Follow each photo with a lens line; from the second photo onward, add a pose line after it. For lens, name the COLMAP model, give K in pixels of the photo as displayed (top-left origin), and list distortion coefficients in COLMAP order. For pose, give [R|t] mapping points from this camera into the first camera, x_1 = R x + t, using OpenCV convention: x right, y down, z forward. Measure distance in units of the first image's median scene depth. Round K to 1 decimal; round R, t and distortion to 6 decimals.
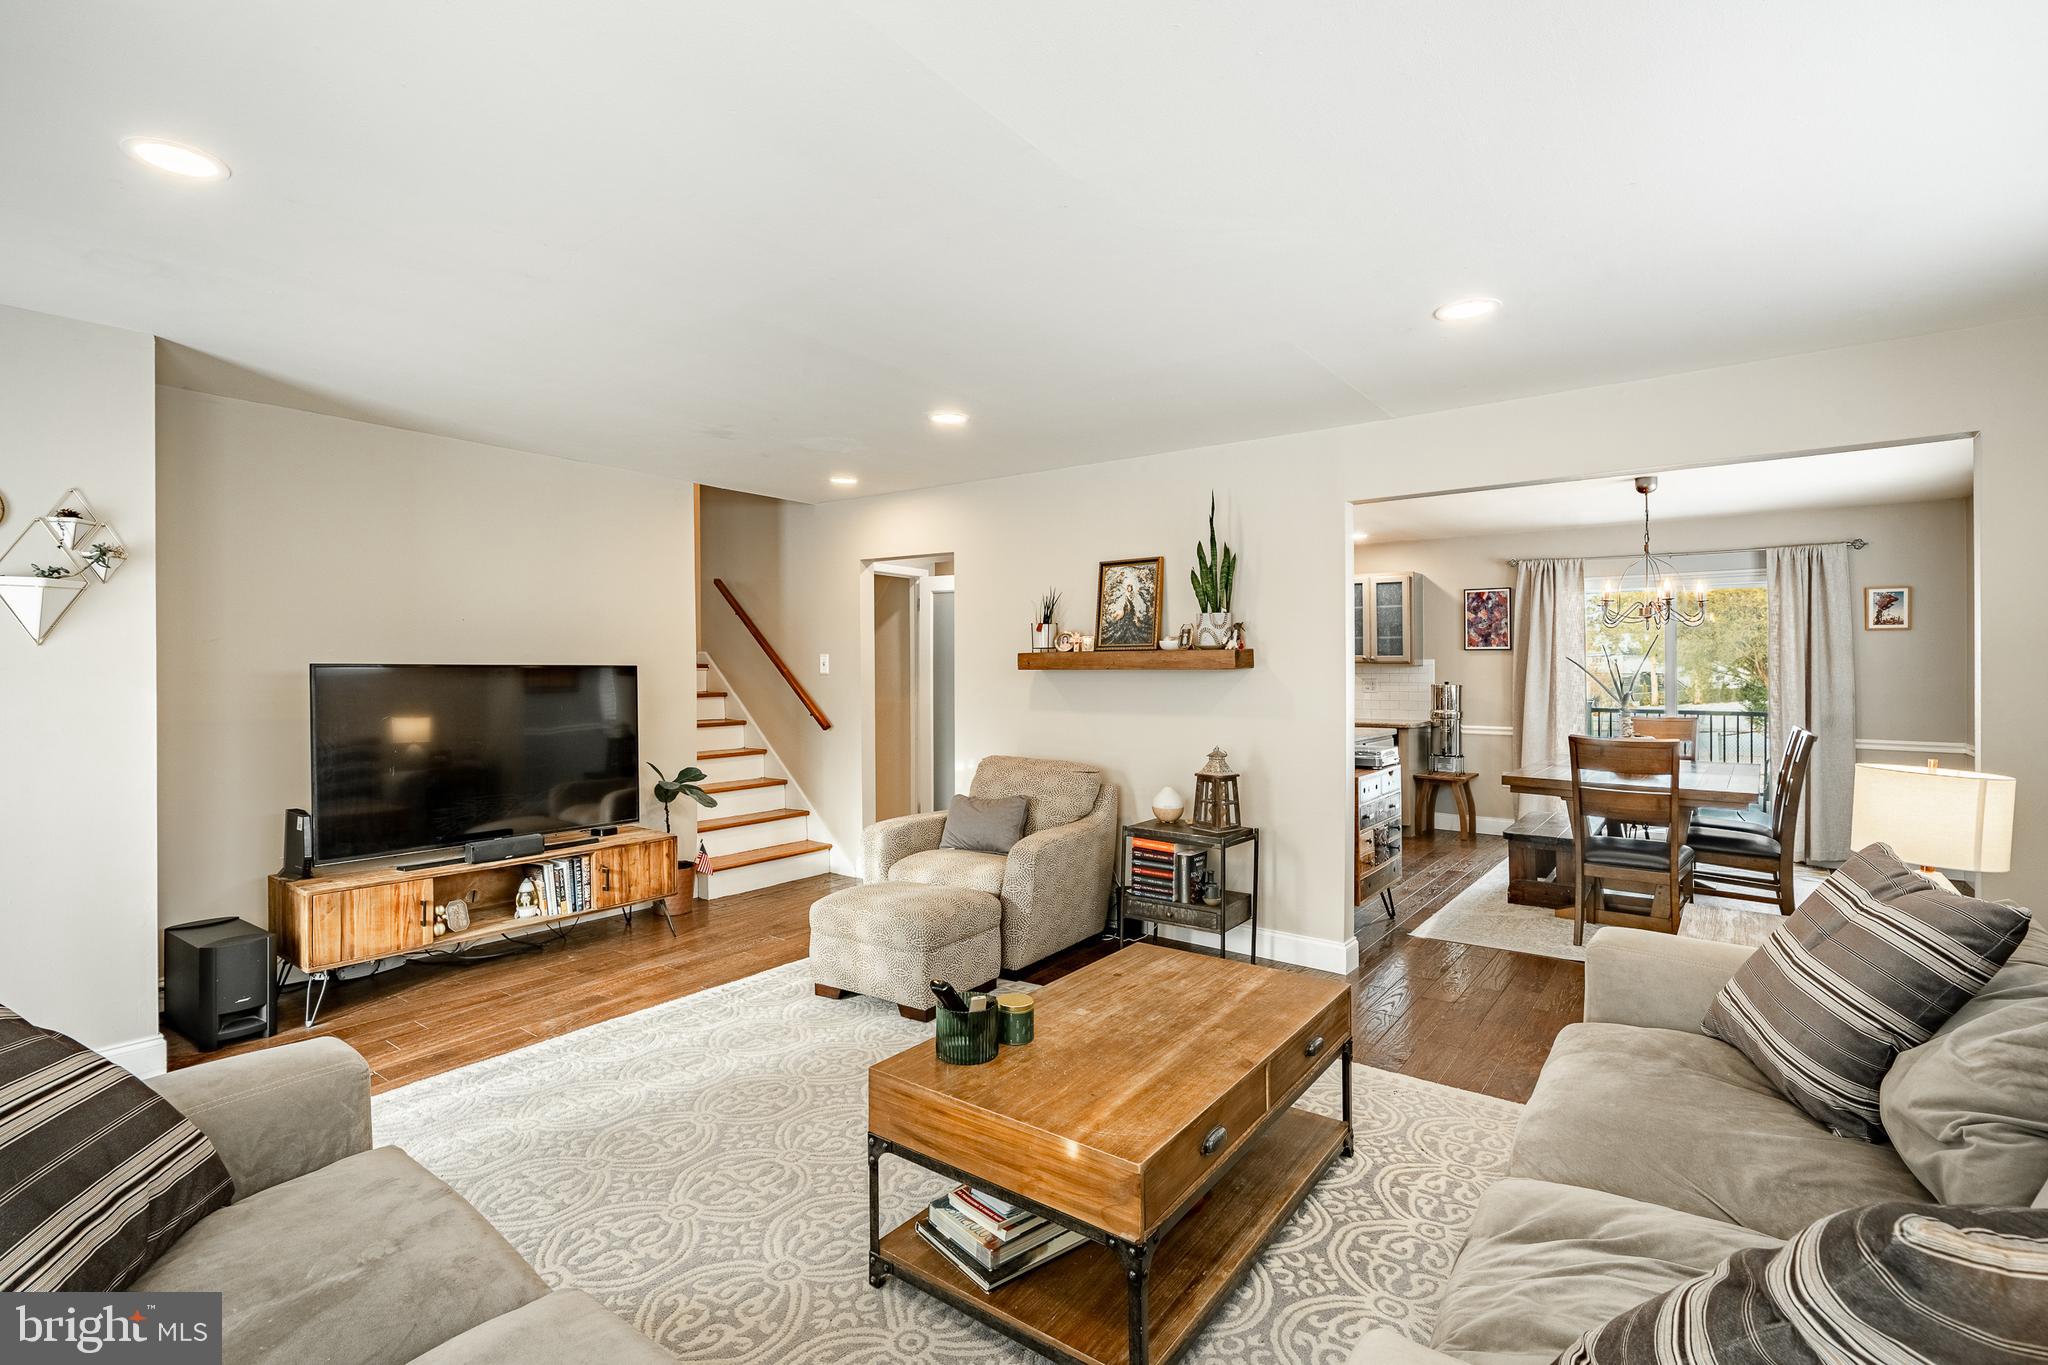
lens RADIAL K [[966.8, 0, 991.3], [0, 966.8, 654.9], [0, 0, 1]] dist [-0.002376, -0.000116]
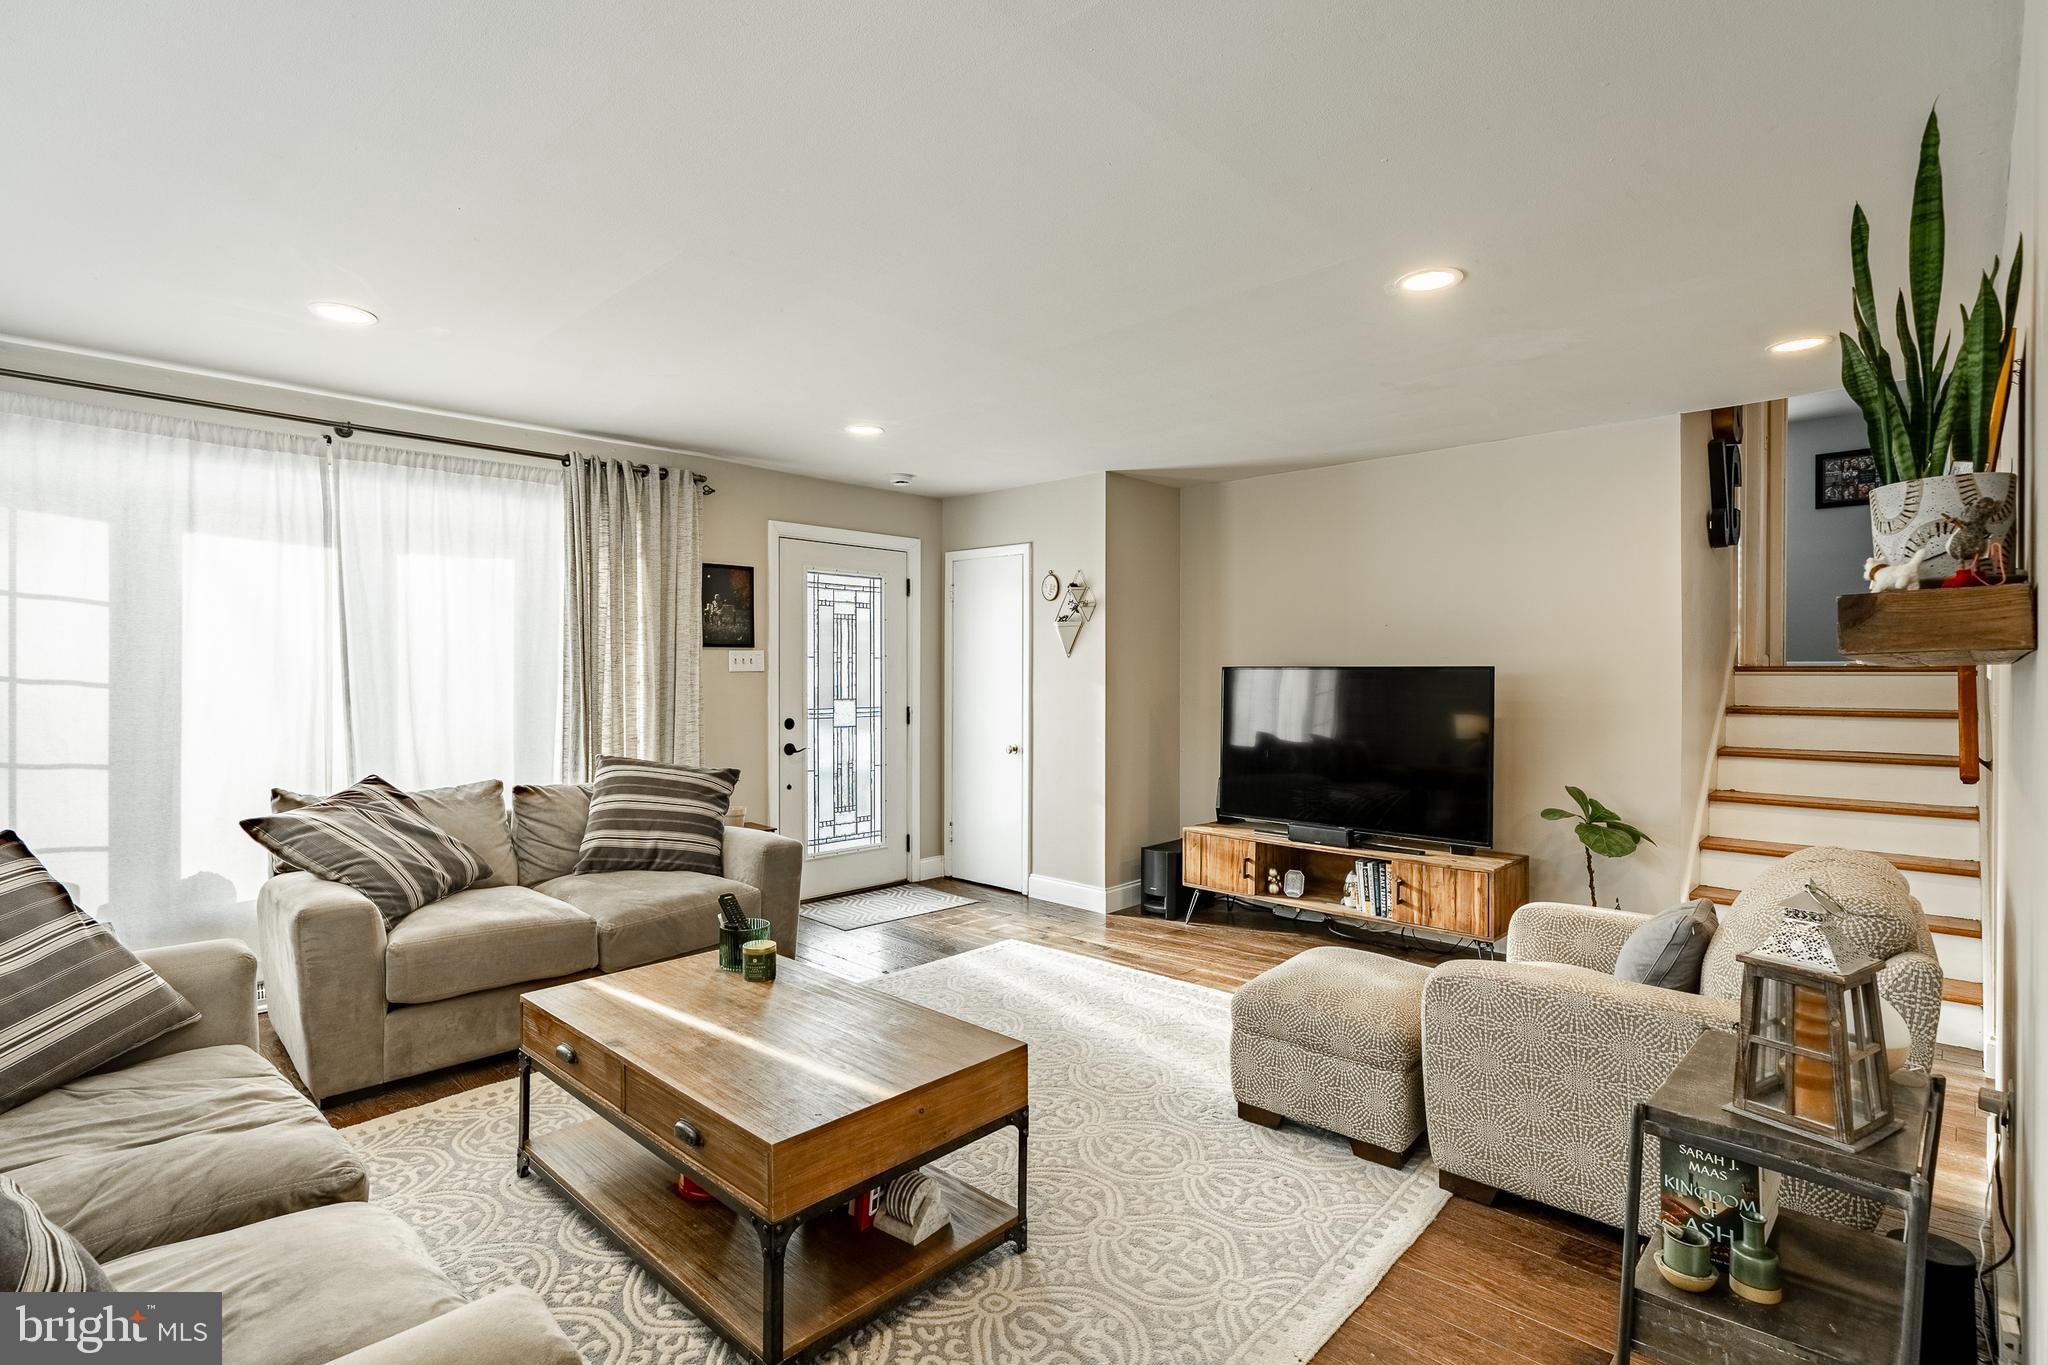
lens RADIAL K [[966.8, 0, 1024.9], [0, 966.8, 695.0], [0, 0, 1]] dist [-0.002376, -0.000116]
pose [[-0.112555, 0.012148, -0.993571, 0.709653], [0.010563, 0.999883, 0.011029, 0.028570], [0.993589, -0.009254, -0.112670, 0.897343]]
